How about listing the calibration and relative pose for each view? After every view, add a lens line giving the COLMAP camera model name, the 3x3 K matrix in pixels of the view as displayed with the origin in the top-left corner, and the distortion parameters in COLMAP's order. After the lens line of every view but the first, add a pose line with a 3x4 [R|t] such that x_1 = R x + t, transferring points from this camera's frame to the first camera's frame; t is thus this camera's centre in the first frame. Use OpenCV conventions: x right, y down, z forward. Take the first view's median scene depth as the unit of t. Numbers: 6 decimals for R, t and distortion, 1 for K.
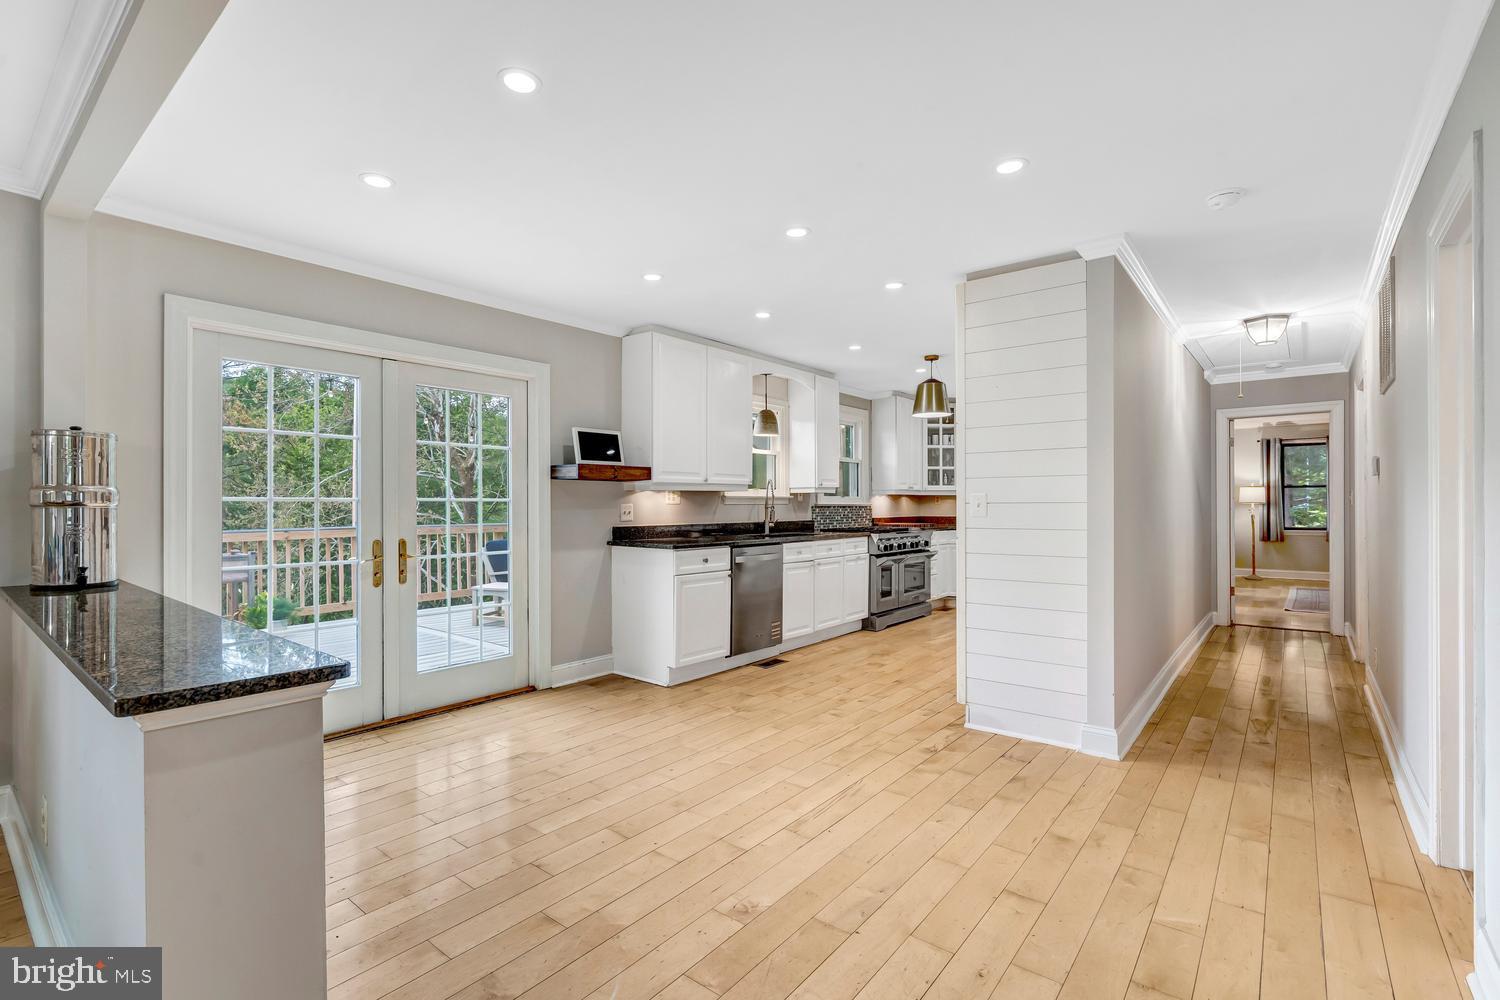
lens RADIAL K [[692.2, 0, 744.9], [0, 692.2, 503.1], [0, 0, 1]] dist [-0.002574, 0.000023]
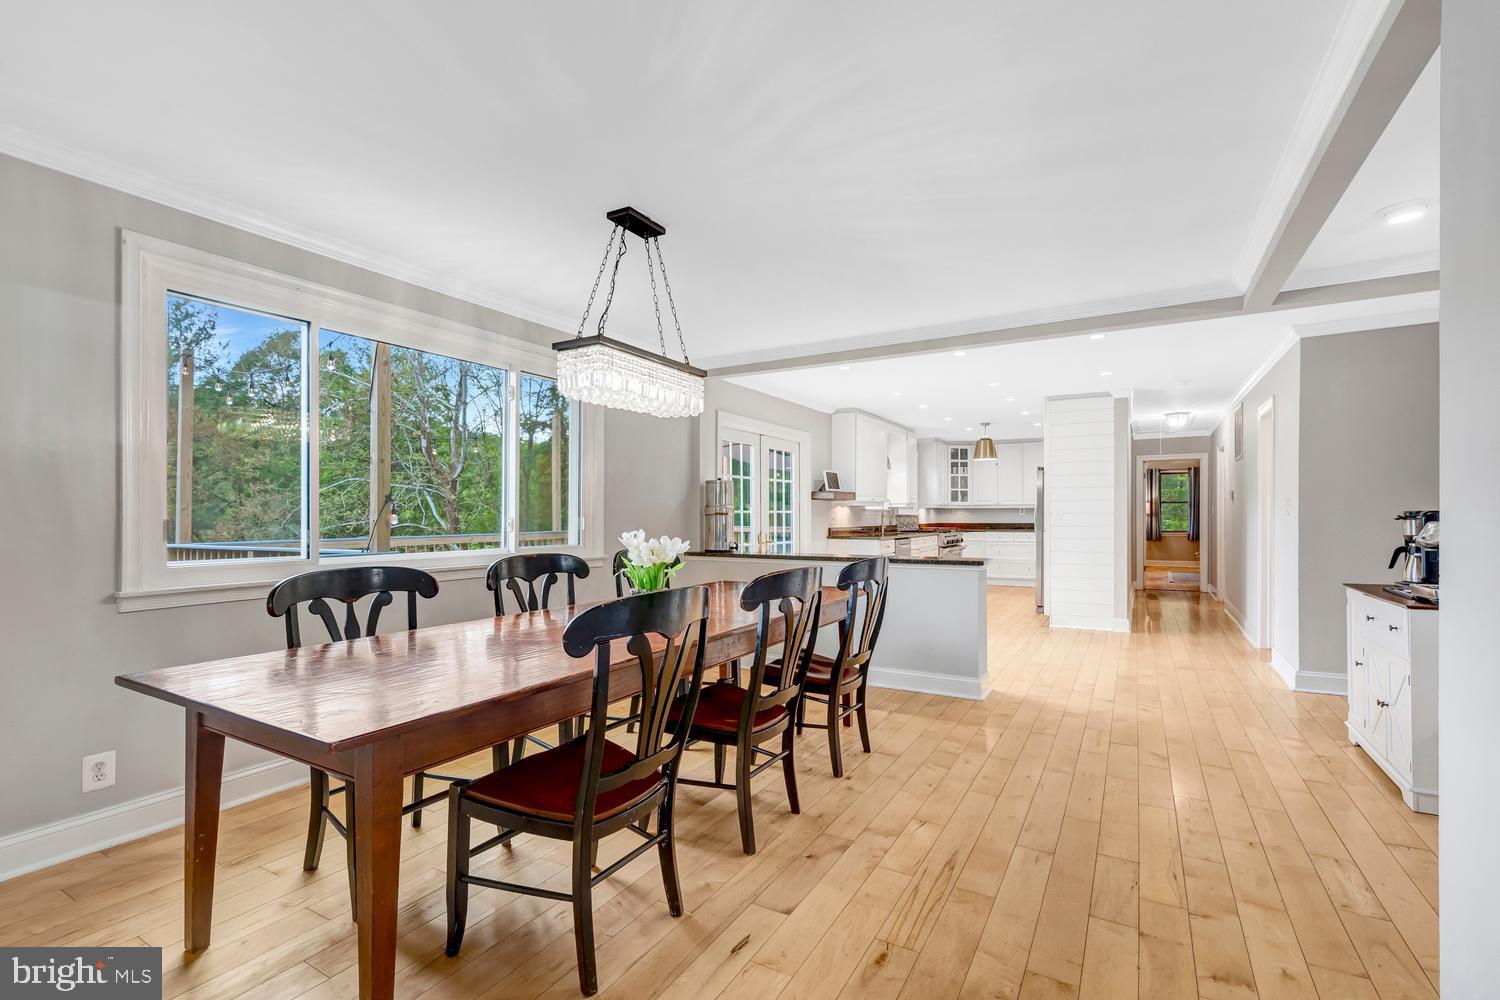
lens RADIAL K [[689.4, 0, 745.0], [0, 689.4, 516.3], [0, 0, 1]] dist [-0.001570, -0.000049]
pose [[0.988474, -0.000090, 0.151389, -0.489695], [-0.000472, 0.999993, 0.003677, 0.000505], [-0.151389, -0.003706, 0.988467, -0.474704]]
